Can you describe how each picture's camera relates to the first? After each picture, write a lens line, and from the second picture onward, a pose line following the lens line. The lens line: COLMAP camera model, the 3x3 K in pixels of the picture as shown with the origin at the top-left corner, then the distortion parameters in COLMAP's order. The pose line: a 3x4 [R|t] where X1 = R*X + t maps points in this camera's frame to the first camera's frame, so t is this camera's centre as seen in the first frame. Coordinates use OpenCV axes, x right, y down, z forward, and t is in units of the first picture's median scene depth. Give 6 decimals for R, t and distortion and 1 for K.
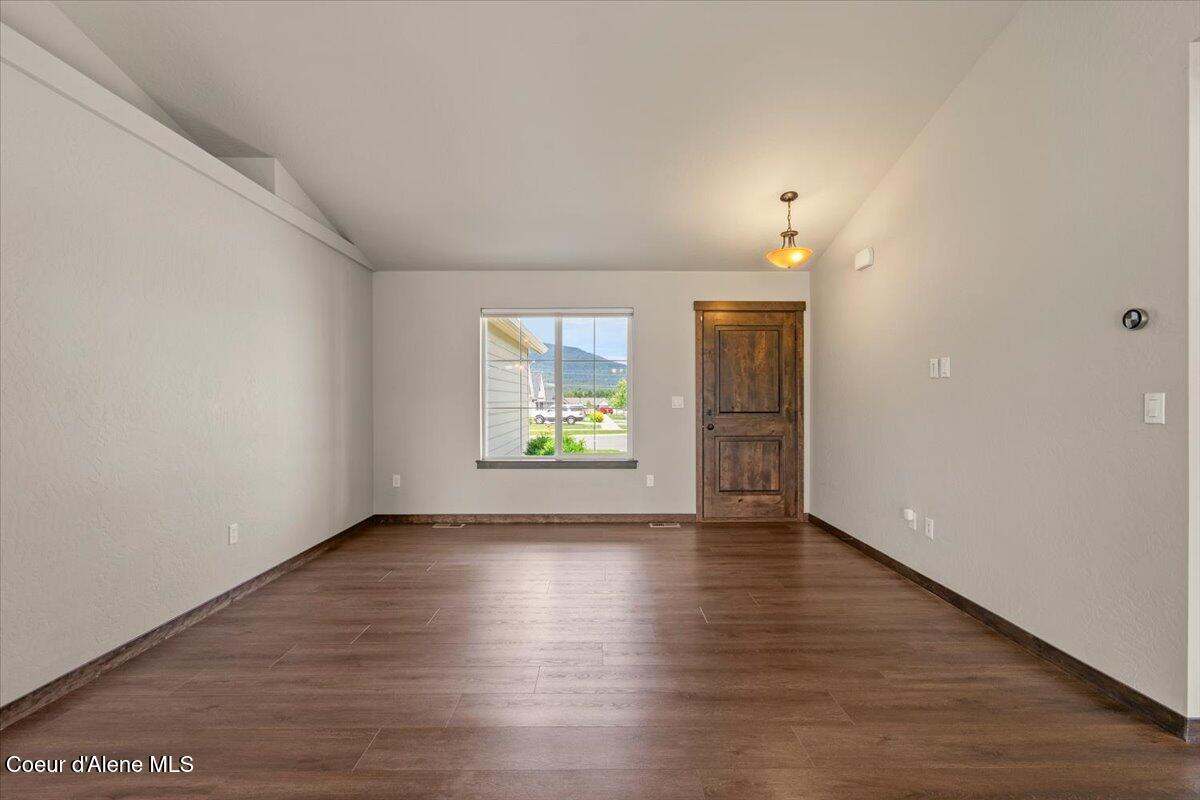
lens RADIAL K [[539.3, 0, 603.6], [0, 539.3, 402.0], [0, 0, 1]] dist [-0.004502, 0.001320]
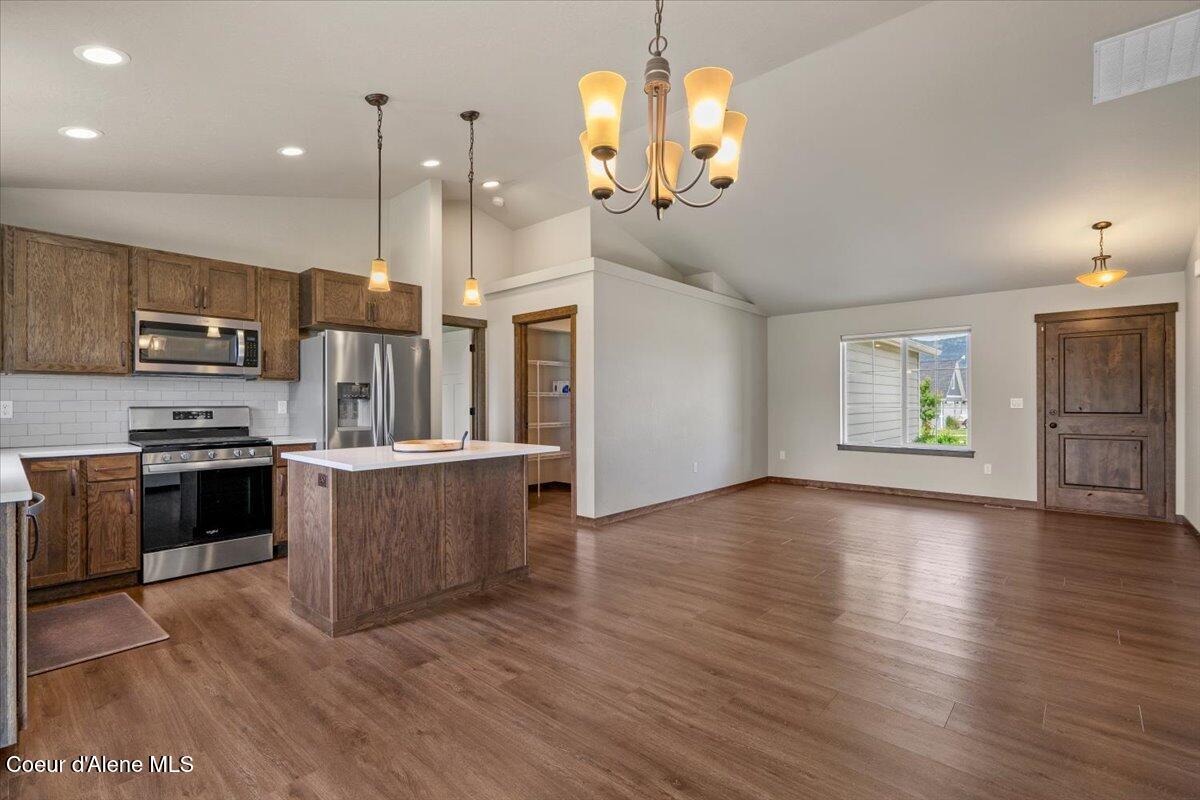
lens RADIAL K [[539.3, 0, 603.6], [0, 539.3, 402.0], [0, 0, 1]] dist [-0.004502, 0.001320]
pose [[0.741274, 0.001278, -0.671201, 0.254597], [-0.002862, 0.999995, -0.001256, 0.001965], [0.671196, 0.002853, 0.741274, -0.449434]]
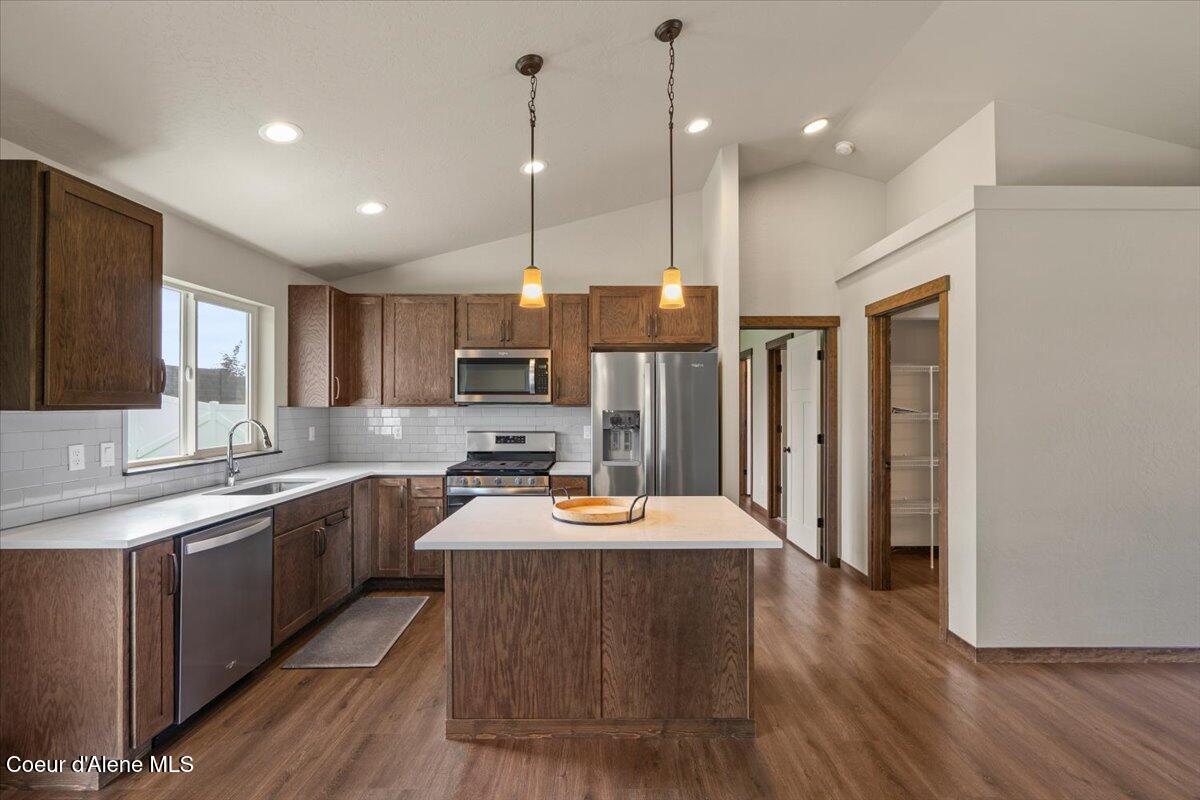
lens RADIAL K [[539.3, 0, 603.6], [0, 539.3, 402.0], [0, 0, 1]] dist [-0.004502, 0.001320]
pose [[-0.008768, 0.001286, -0.999961, 0.139945], [-0.003664, 0.999992, 0.001318, -0.039707], [0.999955, 0.003675, -0.008764, -0.110464]]
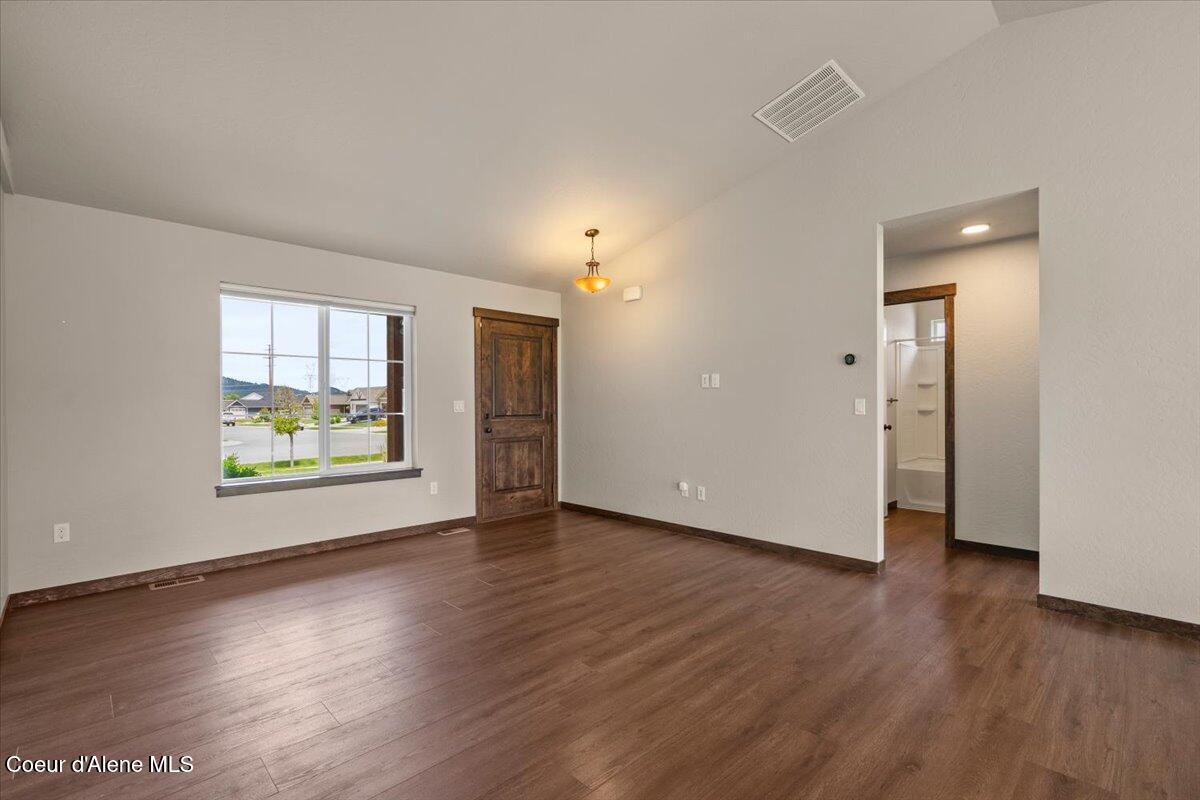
lens RADIAL K [[542.8, 0, 604.2], [0, 542.8, 405.4], [0, 0, 1]] dist [-0.002522, 0.000171]
pose [[0.717346, -0.003363, 0.696709, -0.368134], [0.005885, 0.999982, -0.001233, 0.001351], [-0.696692, 0.004985, 0.717353, 0.094941]]
